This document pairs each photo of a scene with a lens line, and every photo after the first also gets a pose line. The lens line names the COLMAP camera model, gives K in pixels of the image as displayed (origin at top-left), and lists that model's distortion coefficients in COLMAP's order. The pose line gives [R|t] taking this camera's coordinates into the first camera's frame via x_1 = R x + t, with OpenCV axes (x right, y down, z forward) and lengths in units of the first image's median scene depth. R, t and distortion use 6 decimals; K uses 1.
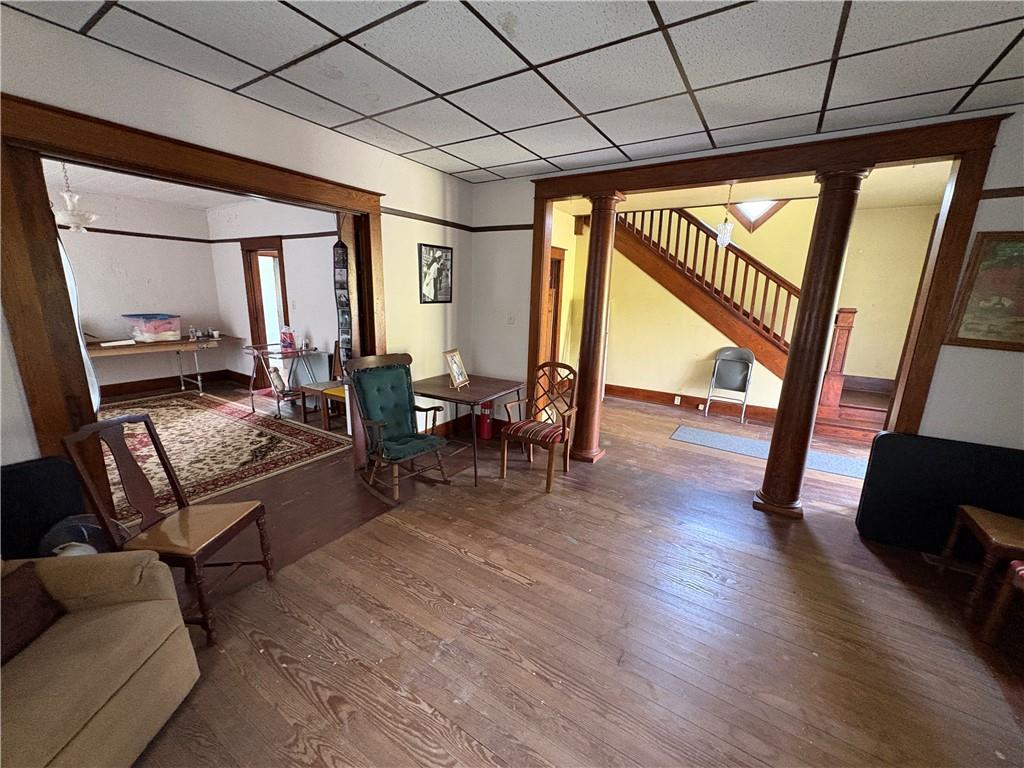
lens RADIAL K [[408.2, 0, 513.6], [0, 408.2, 384.2], [0, 0, 1]] dist [0.000983, 0.000407]
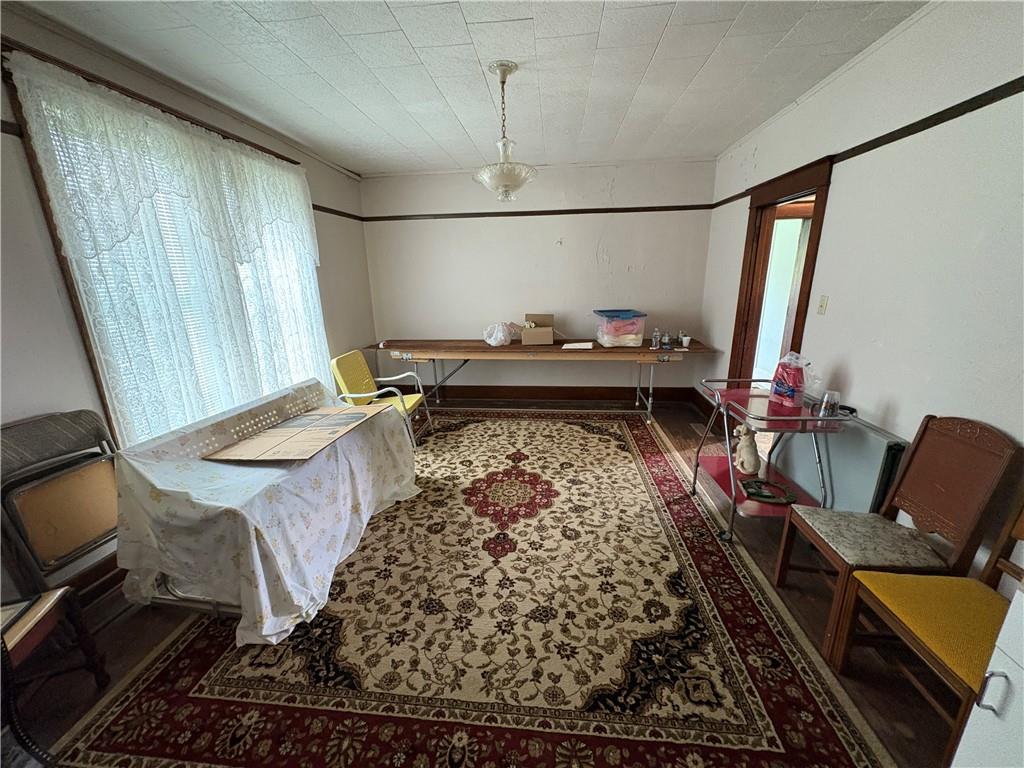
lens RADIAL K [[408.2, 0, 510.6], [0, 408.2, 386.9], [0, 0, 1]] dist [0.000983, 0.000407]
pose [[0.444416, 0.206178, -0.871771, -0.281434], [-0.165087, 0.975336, 0.146513, -0.117218], [0.880478, 0.078805, 0.467492, 0.493541]]
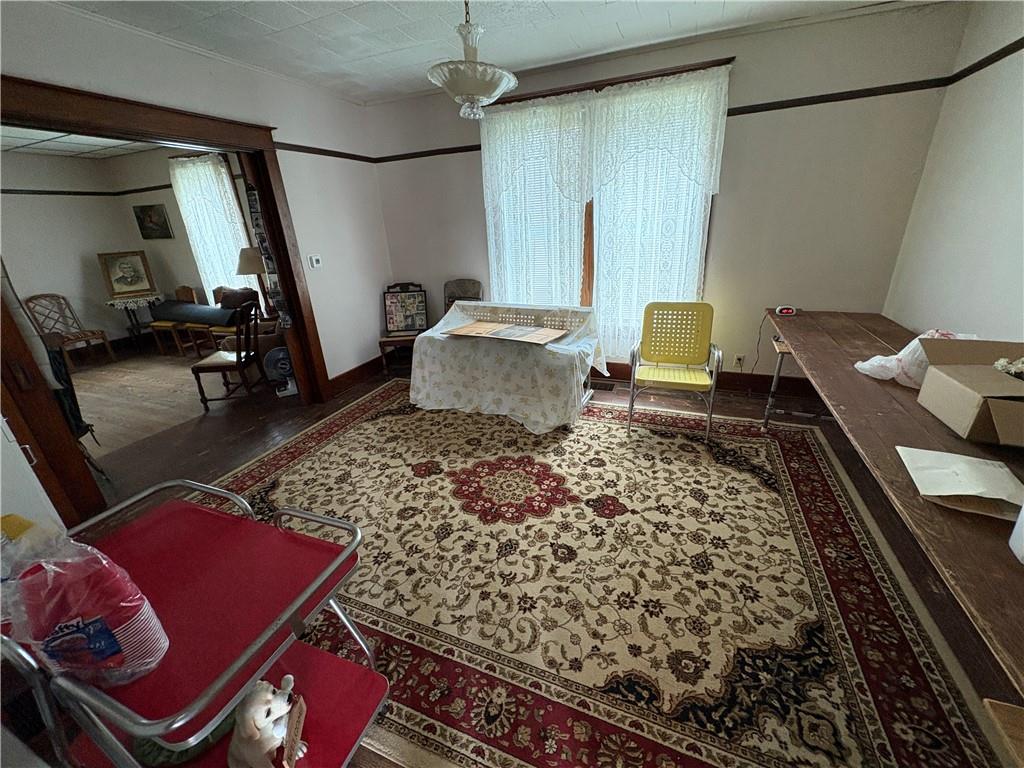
lens RADIAL K [[408.2, 0, 510.1], [0, 408.2, 386.9], [0, 0, 1]] dist [0.000983, 0.000407]
pose [[-0.985078, 0.087373, -0.148282, -0.693914], [-0.011642, 0.825755, 0.563909, -0.261856], [0.171715, 0.557221, -0.812416, 1.108357]]
